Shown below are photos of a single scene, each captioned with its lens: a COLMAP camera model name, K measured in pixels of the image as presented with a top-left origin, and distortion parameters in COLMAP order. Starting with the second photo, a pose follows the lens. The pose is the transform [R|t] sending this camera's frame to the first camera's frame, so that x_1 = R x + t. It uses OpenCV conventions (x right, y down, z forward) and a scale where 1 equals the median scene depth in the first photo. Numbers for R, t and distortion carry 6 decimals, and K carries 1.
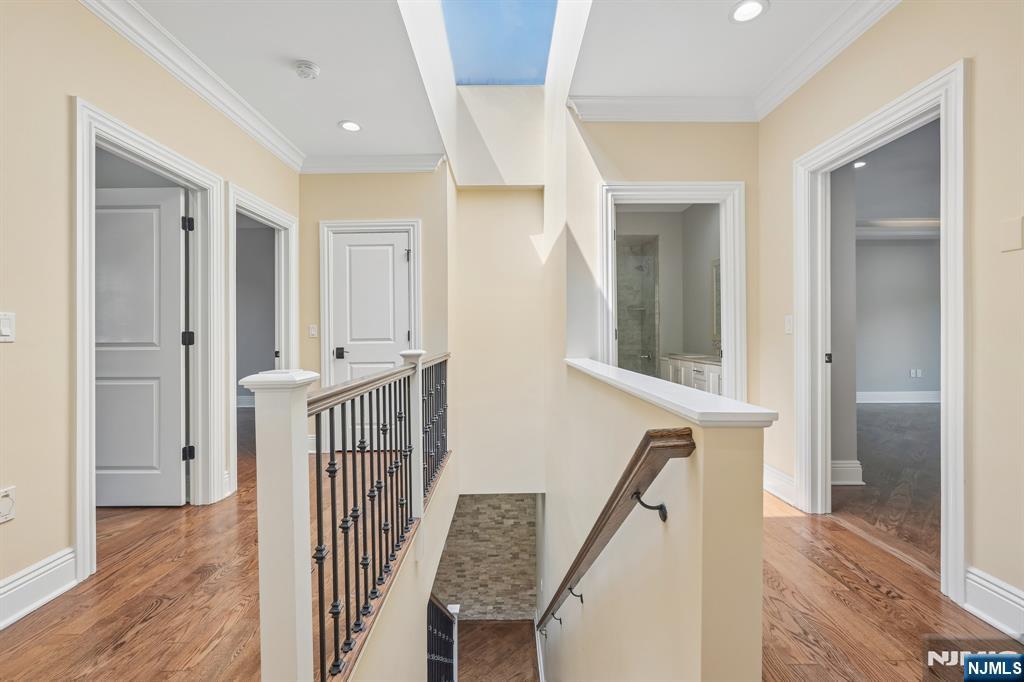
lens RADIAL K [[459.6, 0, 510.5], [0, 459.6, 331.8], [0, 0, 1]] dist [-0.002626, -0.000323]
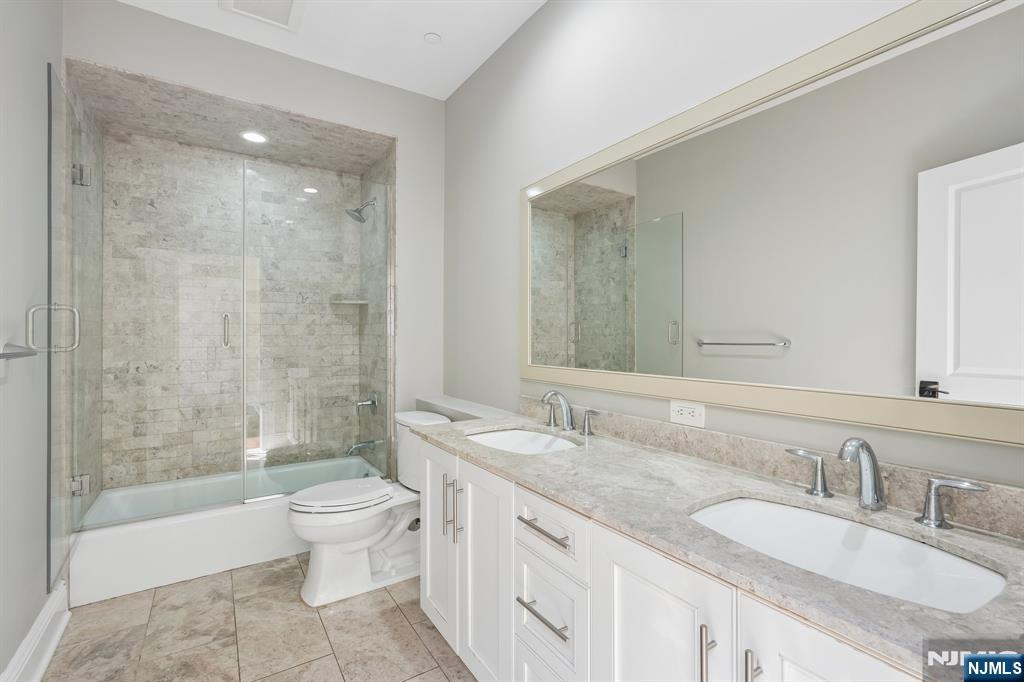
lens RADIAL K [[459.6, 0, 511.4], [0, 459.6, 339.4], [0, 0, 1]] dist [-0.002626, -0.000323]
pose [[0.842406, 0.011590, 0.538719, 0.161392], [-0.006827, 0.999918, -0.010838, -0.006661], [-0.538801, 0.005452, 0.842416, 0.511791]]
